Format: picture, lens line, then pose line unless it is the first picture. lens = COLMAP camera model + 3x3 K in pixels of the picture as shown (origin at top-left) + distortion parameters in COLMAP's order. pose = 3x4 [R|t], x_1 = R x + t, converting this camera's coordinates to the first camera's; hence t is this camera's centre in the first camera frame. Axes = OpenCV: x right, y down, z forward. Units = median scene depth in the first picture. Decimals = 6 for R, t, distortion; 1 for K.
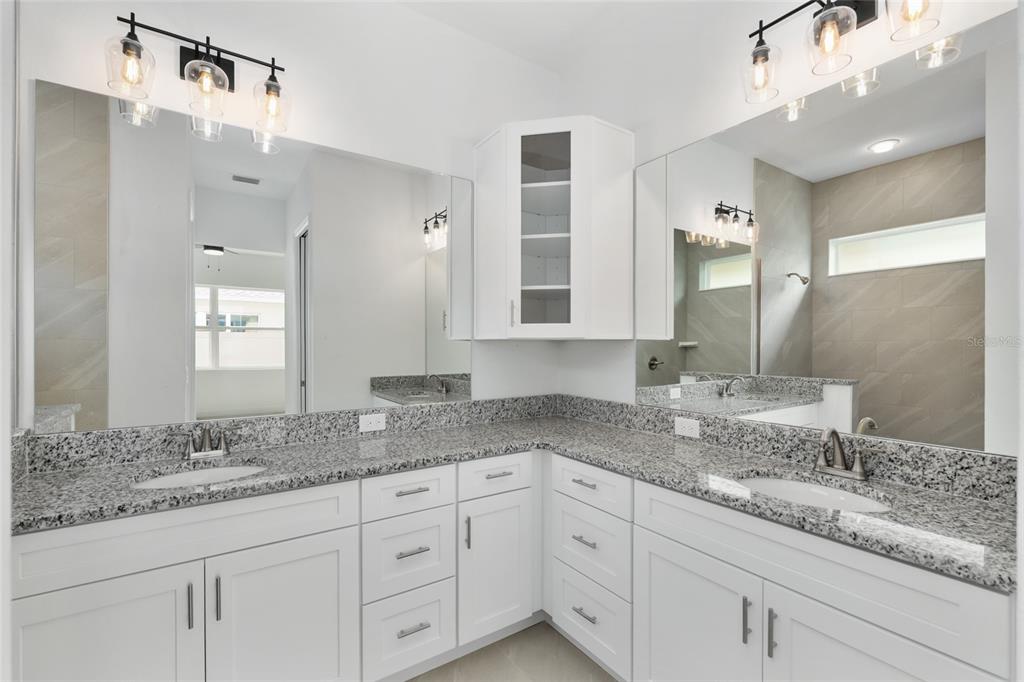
lens RADIAL K [[448.8, 0, 517.0], [0, 448.8, 341.9], [0, 0, 1]] dist [-0.006082, -0.000087]
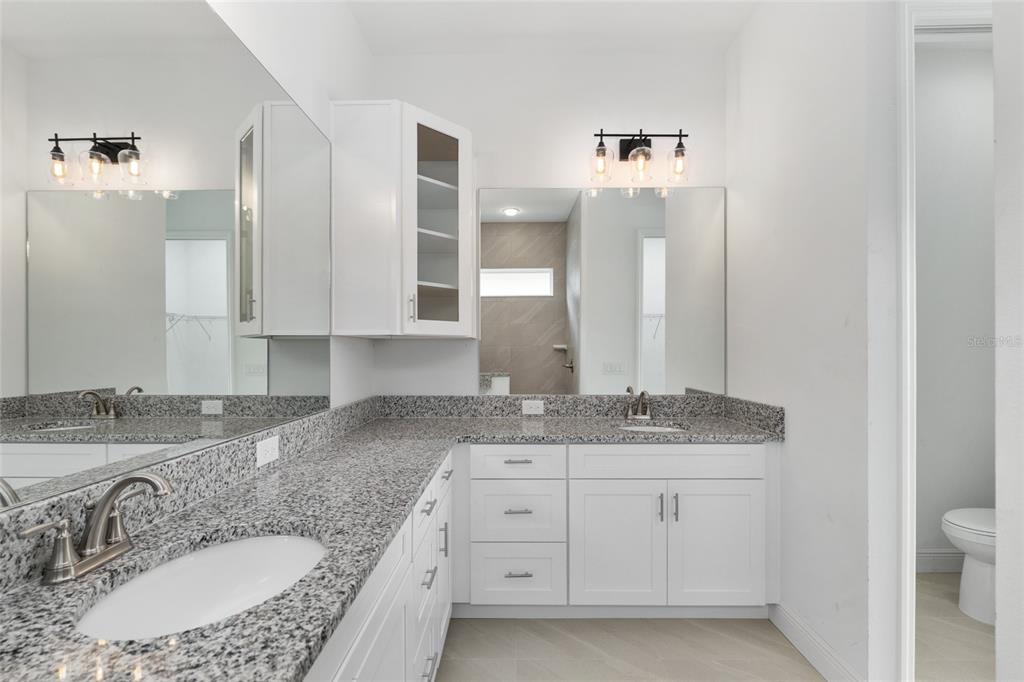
lens RADIAL K [[448.8, 0, 513.0], [0, 448.8, 349.1], [0, 0, 1]] dist [-0.006082, -0.000087]
pose [[0.566727, 0.002115, 0.823903, -0.744469], [-0.003074, 0.999995, -0.000452, 0.024366], [-0.823900, -0.002277, 0.566731, 0.326742]]
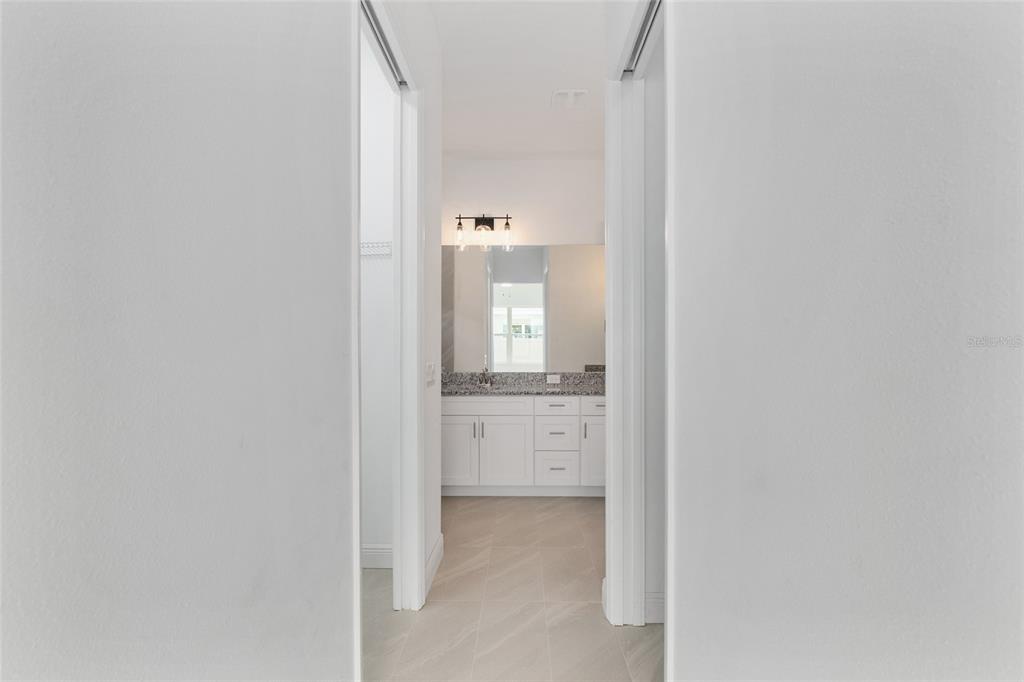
lens RADIAL K [[448.8, 0, 510.9], [0, 448.8, 344.1], [0, 0, 1]] dist [-0.006082, -0.000087]
pose [[0.814906, -0.004442, -0.579576, 0.748577], [0.000746, 0.999978, -0.006616, 0.042079], [0.579592, 0.004959, 0.814891, -0.803809]]
